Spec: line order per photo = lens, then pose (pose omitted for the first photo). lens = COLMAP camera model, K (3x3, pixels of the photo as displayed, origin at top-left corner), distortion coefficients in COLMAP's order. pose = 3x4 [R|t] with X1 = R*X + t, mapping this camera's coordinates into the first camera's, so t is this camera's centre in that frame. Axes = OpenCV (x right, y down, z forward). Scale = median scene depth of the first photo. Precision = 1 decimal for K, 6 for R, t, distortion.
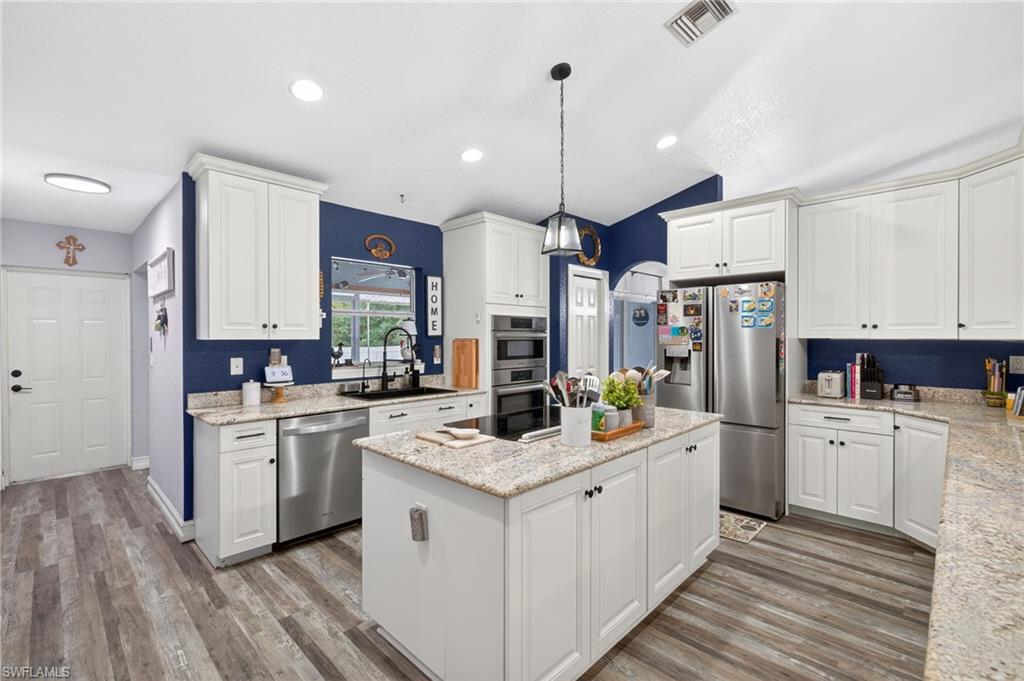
lens RADIAL K [[450.7, 0, 512.8], [0, 450.7, 336.6], [0, 0, 1]] dist [0.006817, 0.000034]
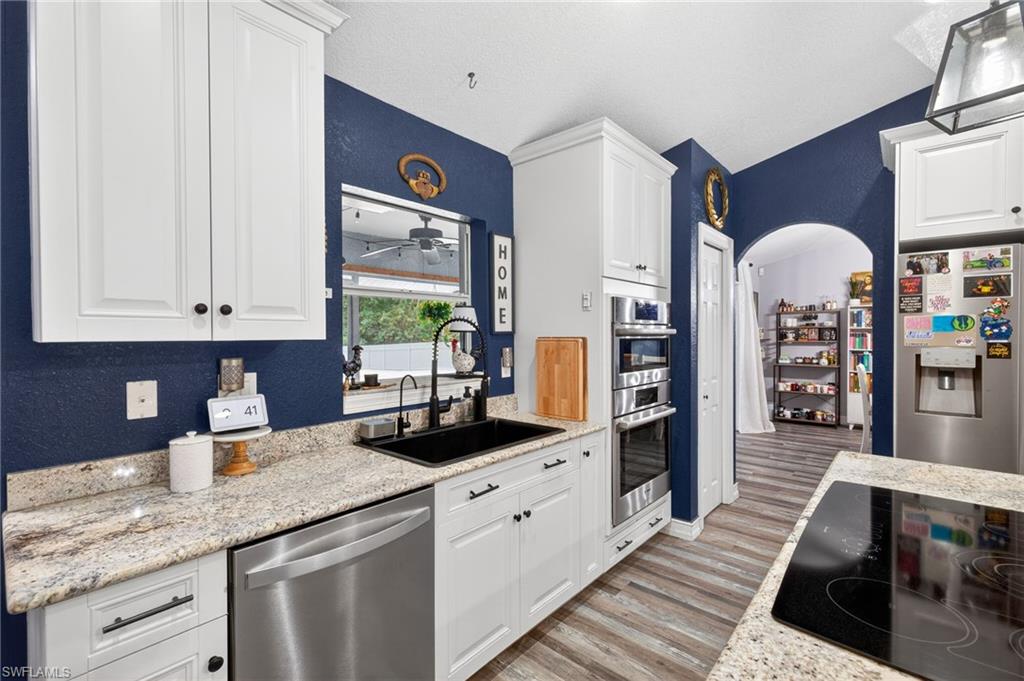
lens RADIAL K [[450.7, 0, 512.6], [0, 450.7, 336.9], [0, 0, 1]] dist [0.006817, 0.000034]
pose [[0.998895, -0.002106, 0.046945, -0.214179], [0.001776, 0.999973, 0.007070, 0.000274], [-0.046958, -0.006979, 0.998872, 0.434770]]
